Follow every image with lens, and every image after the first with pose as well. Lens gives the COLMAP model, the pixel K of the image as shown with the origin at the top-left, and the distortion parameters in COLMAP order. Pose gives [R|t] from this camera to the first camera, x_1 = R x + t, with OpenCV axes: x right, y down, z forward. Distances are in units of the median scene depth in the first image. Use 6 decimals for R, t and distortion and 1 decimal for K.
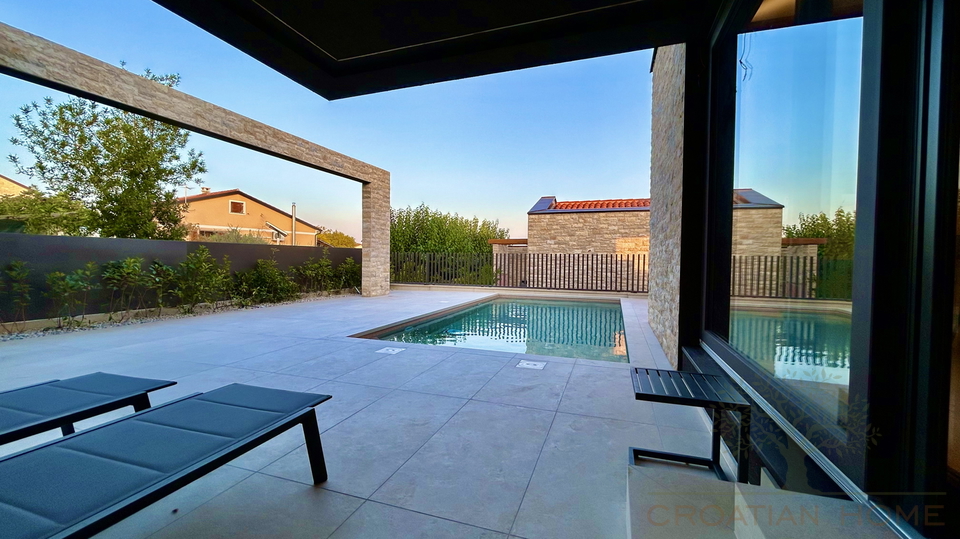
lens RADIAL K [[388.7, 0, 480.0], [0, 388.7, 269.5], [0, 0, 1]] dist [-0.001383, 0.000000]
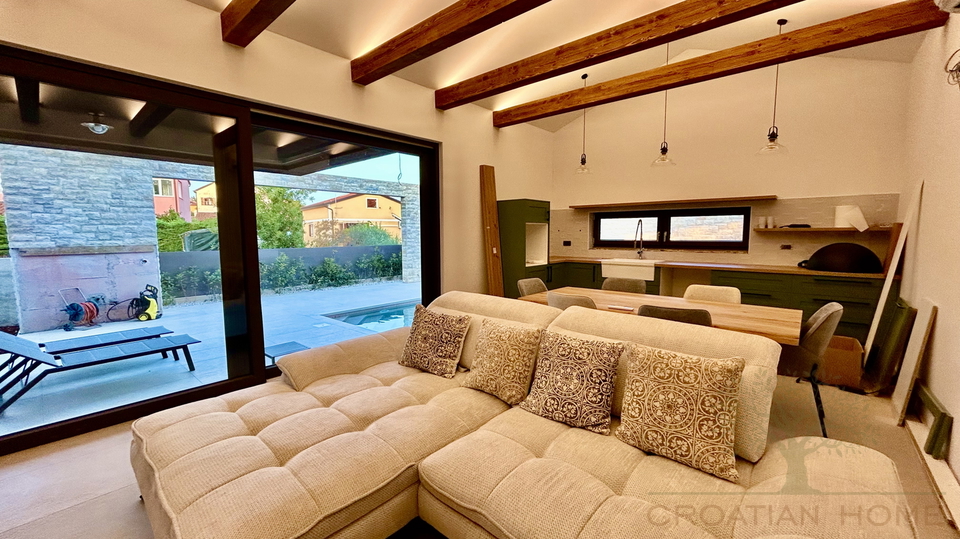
lens RADIAL K [[388.7, 0, 480.0], [0, 388.7, 269.5], [0, 0, 1]] dist [-0.001383, 0.000000]
pose [[0.927620, 0.020082, -0.372985, 0.443302], [0.004615, 0.997861, 0.065204, -0.061974], [0.373497, -0.062205, 0.925543, -0.135215]]
